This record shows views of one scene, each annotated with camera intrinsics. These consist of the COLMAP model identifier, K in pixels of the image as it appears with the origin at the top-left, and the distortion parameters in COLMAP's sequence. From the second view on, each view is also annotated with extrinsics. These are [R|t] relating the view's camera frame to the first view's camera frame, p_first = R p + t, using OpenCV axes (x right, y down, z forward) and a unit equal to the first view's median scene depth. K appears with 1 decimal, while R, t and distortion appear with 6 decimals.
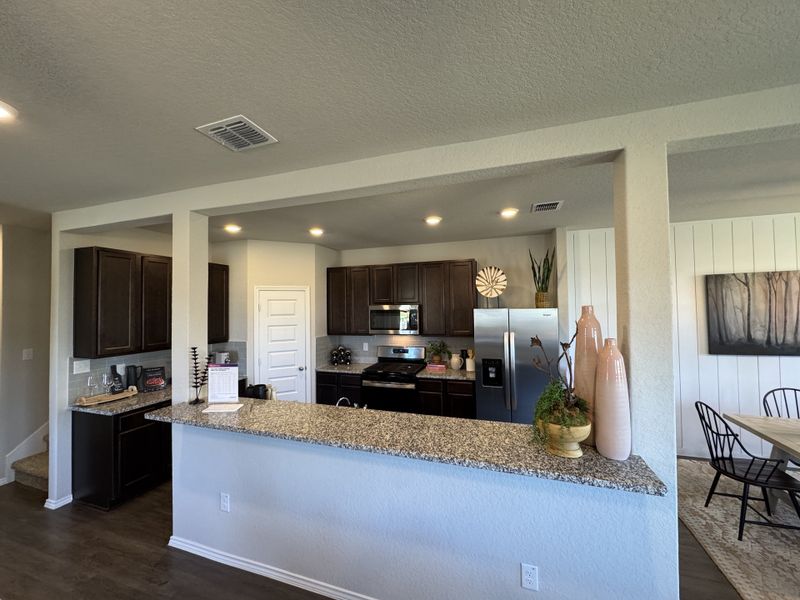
lens RADIAL K [[319.3, 0, 402.3], [0, 319.3, 298.9], [0, 0, 1]] dist [-0.001721, 0.000246]
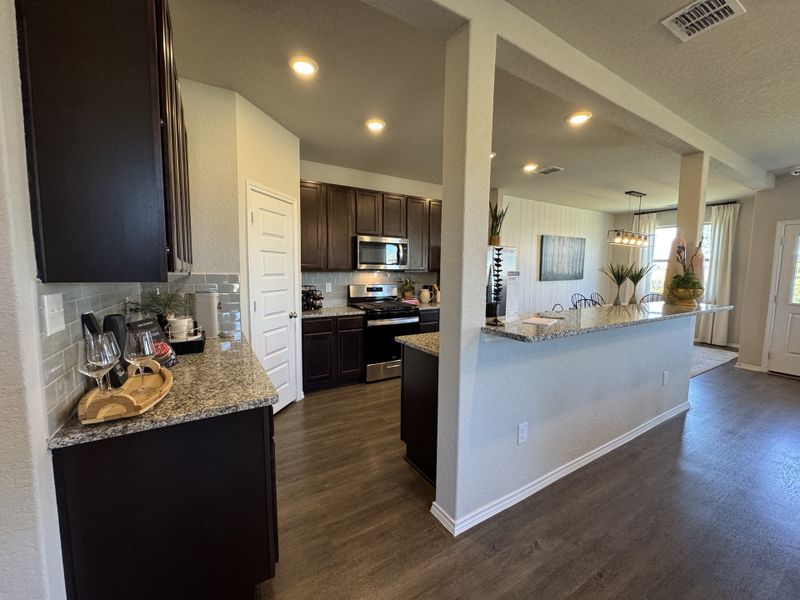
lens RADIAL K [[319.3, 0, 403.8], [0, 319.3, 299.0], [0, 0, 1]] dist [-0.001721, 0.000246]
pose [[0.635240, -0.049664, 0.770716, -0.883155], [-0.035818, 0.994962, 0.093636, 0.136197], [-0.771484, -0.087087, 0.630261, 0.469725]]
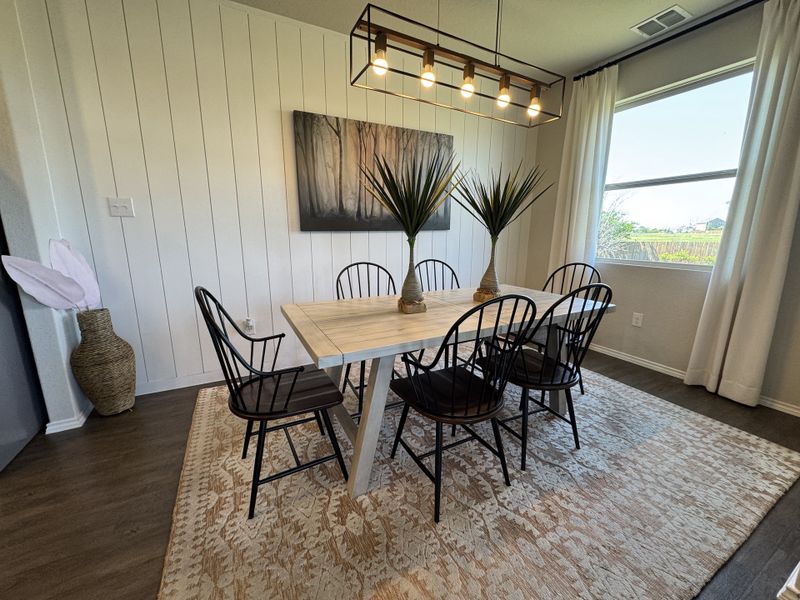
lens RADIAL K [[319.3, 0, 406.3], [0, 319.3, 299.1], [0, 0, 1]] dist [-0.001721, 0.000246]
pose [[0.674846, -0.128569, 0.726672, 0.586900], [-0.033960, 0.978252, 0.204619, 0.170637], [-0.737177, -0.162765, 0.655804, 0.326981]]
